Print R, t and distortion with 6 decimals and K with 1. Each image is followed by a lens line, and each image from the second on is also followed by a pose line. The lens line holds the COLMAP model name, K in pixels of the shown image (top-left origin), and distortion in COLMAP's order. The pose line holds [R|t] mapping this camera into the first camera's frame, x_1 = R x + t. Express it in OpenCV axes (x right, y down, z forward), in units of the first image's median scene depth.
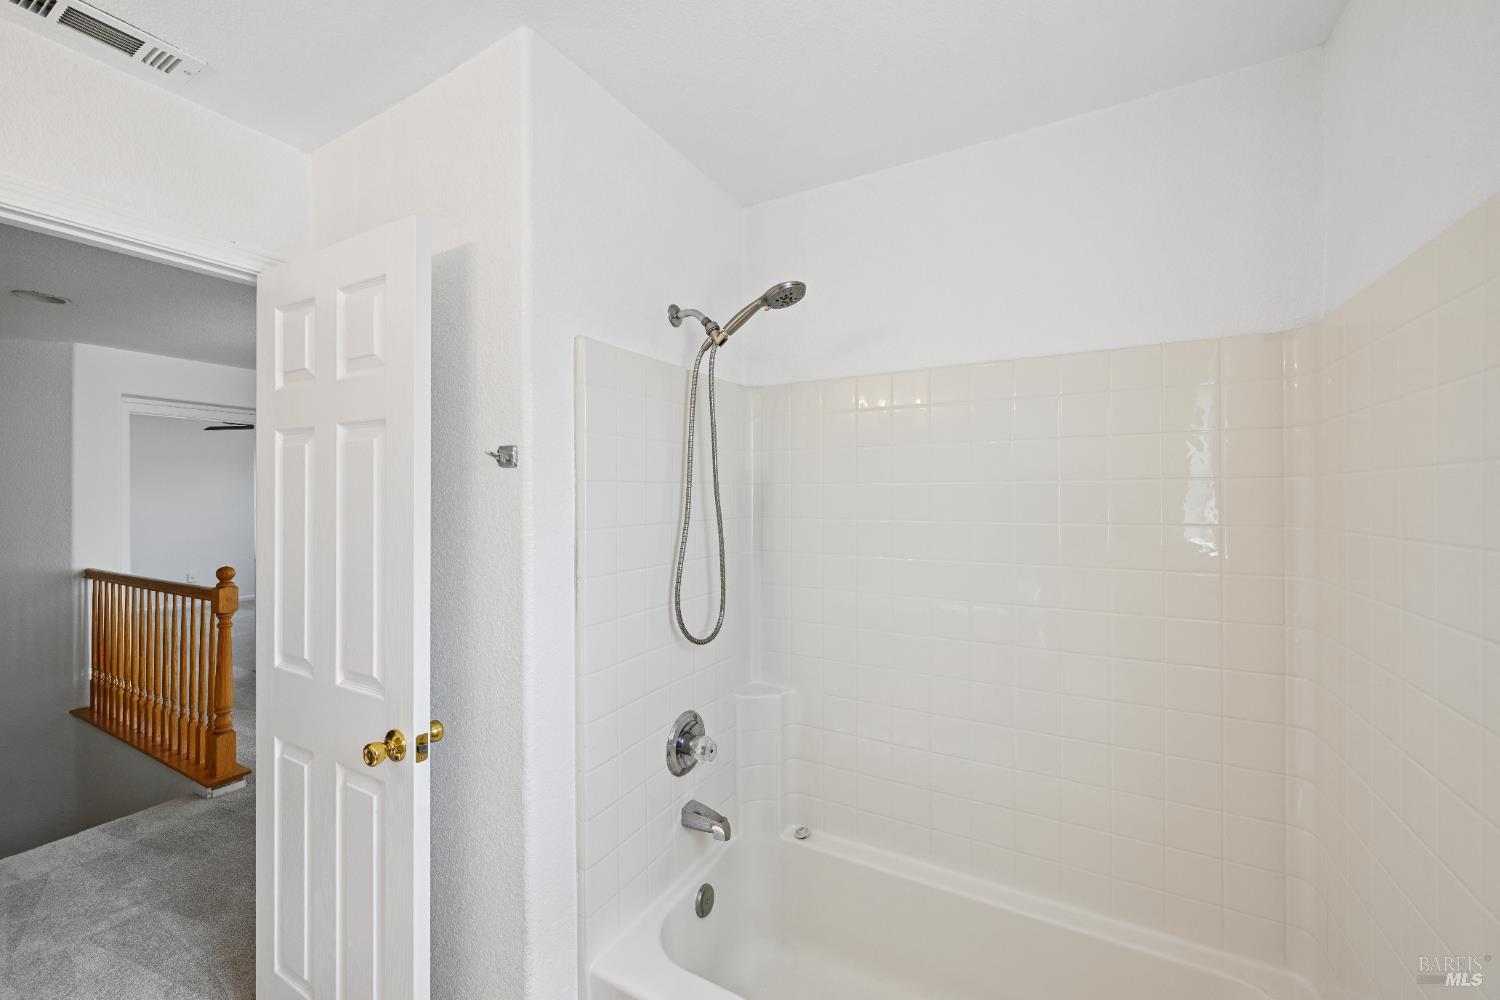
lens RADIAL K [[591.9, 0, 747.7], [0, 591.9, 493.9], [0, 0, 1]] dist [0.000402, 0.000138]
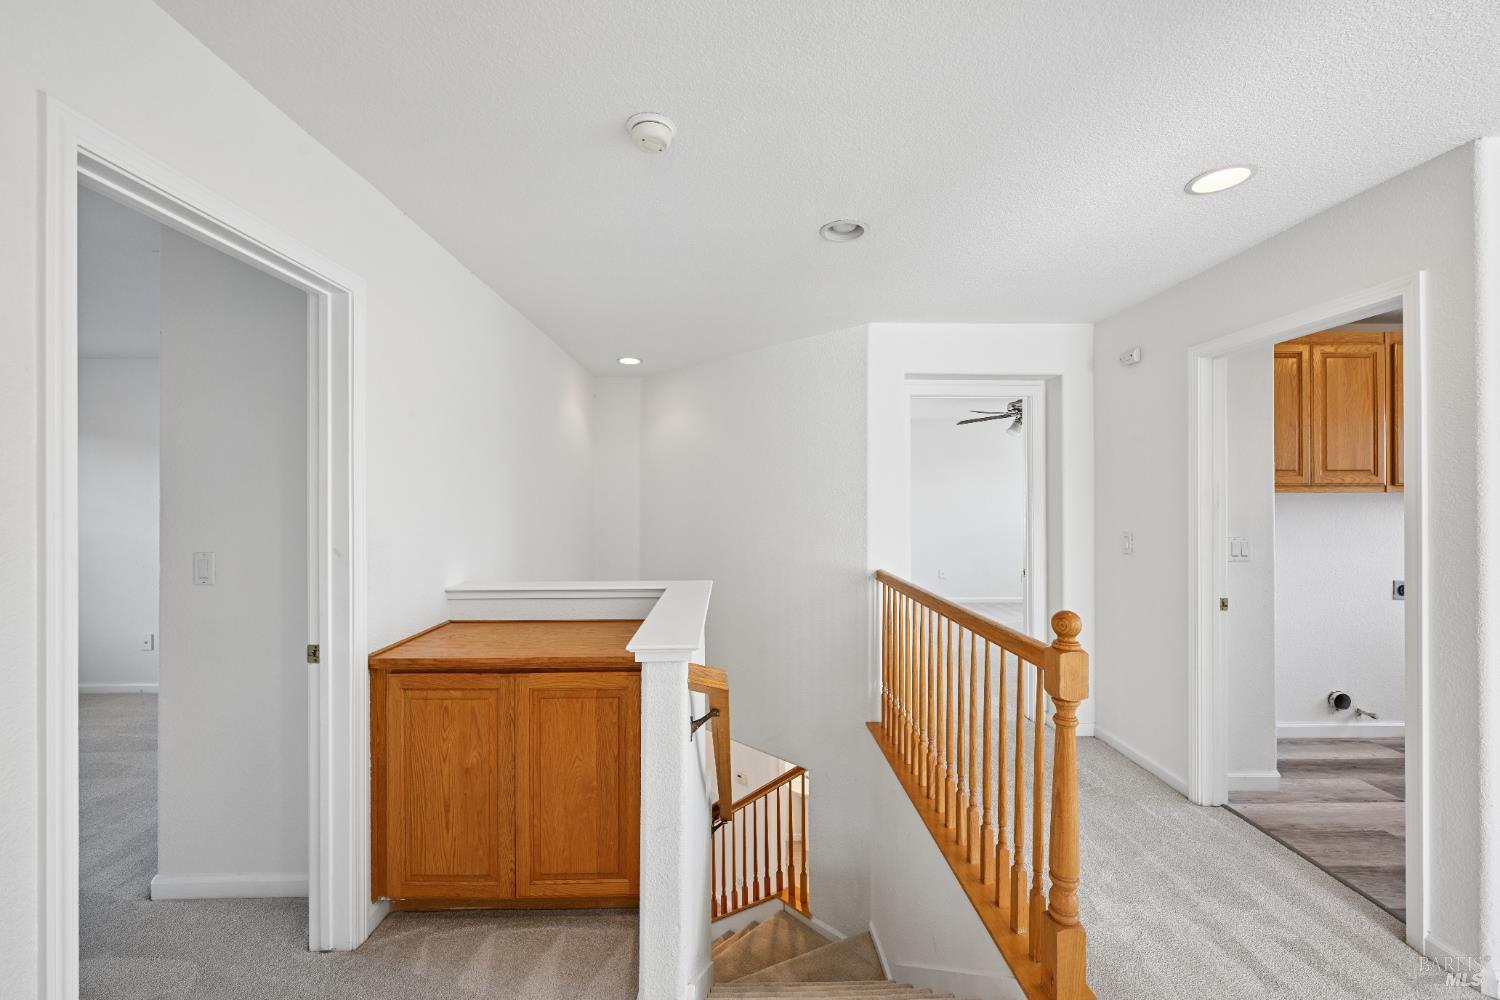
lens RADIAL K [[591.9, 0, 747.7], [0, 591.9, 493.9], [0, 0, 1]] dist [0.000402, 0.000138]
pose [[0.504941, -0.006553, -0.863129, -0.458127], [0.001907, 0.999977, -0.006476, 0.016118], [0.863151, 0.001624, 0.504942, 0.390276]]
